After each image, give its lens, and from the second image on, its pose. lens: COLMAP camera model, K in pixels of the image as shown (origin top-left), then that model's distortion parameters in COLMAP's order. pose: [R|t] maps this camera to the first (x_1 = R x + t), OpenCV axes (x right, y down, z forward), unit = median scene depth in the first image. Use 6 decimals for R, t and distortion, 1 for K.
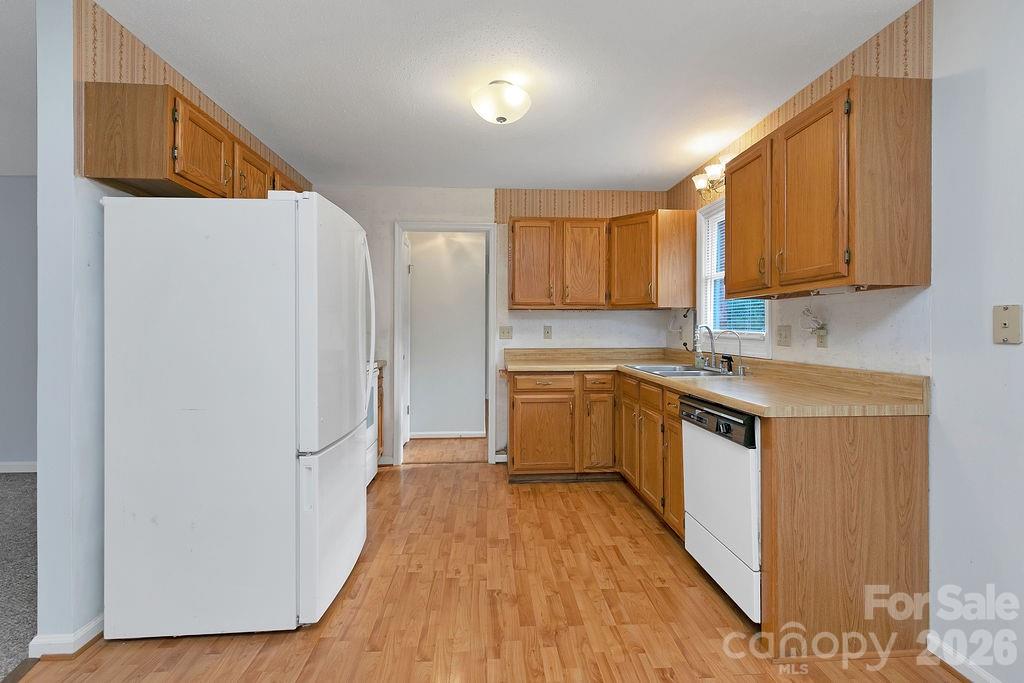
lens RADIAL K [[467.1, 0, 512.9], [0, 467.1, 324.8], [0, 0, 1]] dist [0.002892, -0.000780]
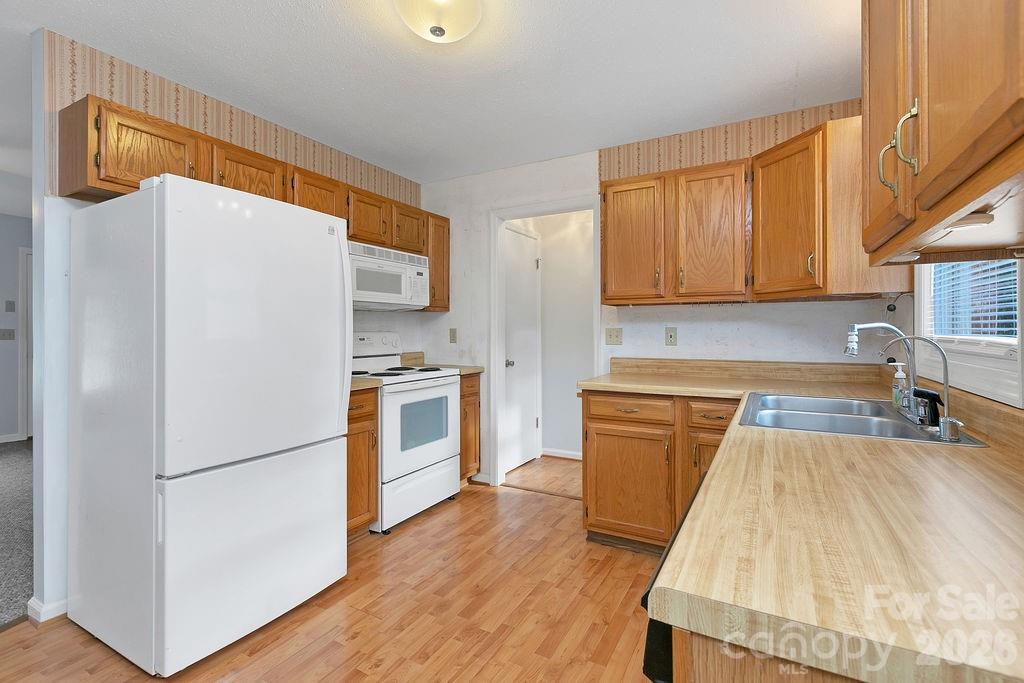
lens RADIAL K [[467.1, 0, 514.2], [0, 467.1, 323.3], [0, 0, 1]] dist [0.002892, -0.000780]
pose [[0.846473, -0.007589, -0.532377, 0.298664], [0.002865, 0.999949, -0.009699, 0.002810], [0.532424, 0.006685, 0.846452, 0.321987]]
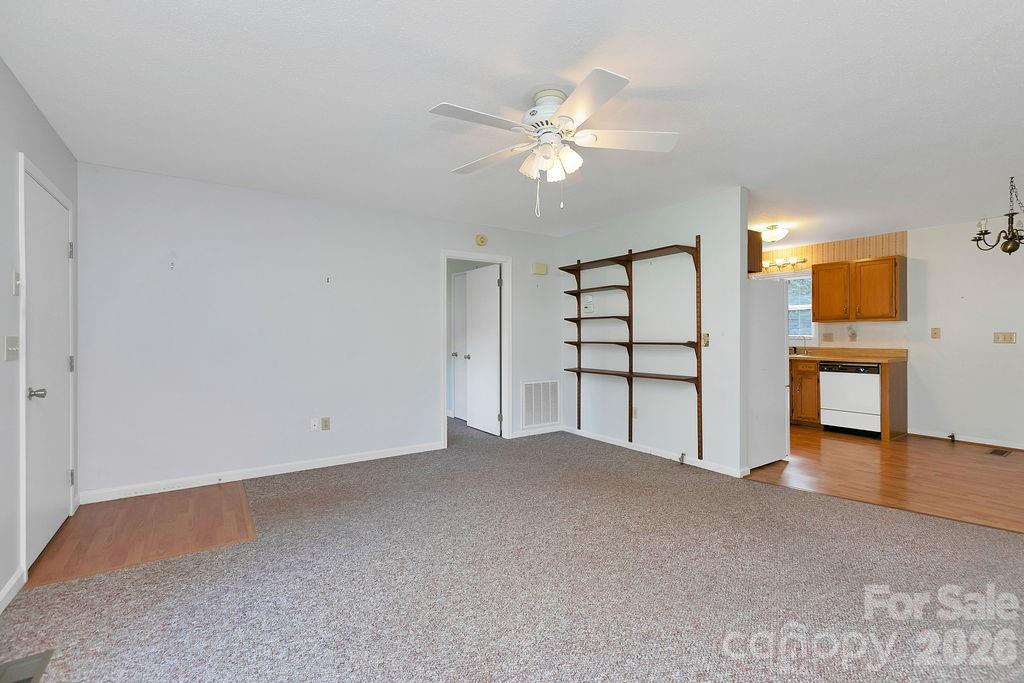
lens RADIAL K [[467.1, 0, 511.8], [0, 467.1, 333.8], [0, 0, 1]] dist [0.002892, -0.000780]
pose [[0.856013, -0.000024, 0.516954, -1.522514], [-0.002036, 0.999992, 0.003419, -0.000220], [-0.516950, -0.003979, 0.856006, -0.173956]]
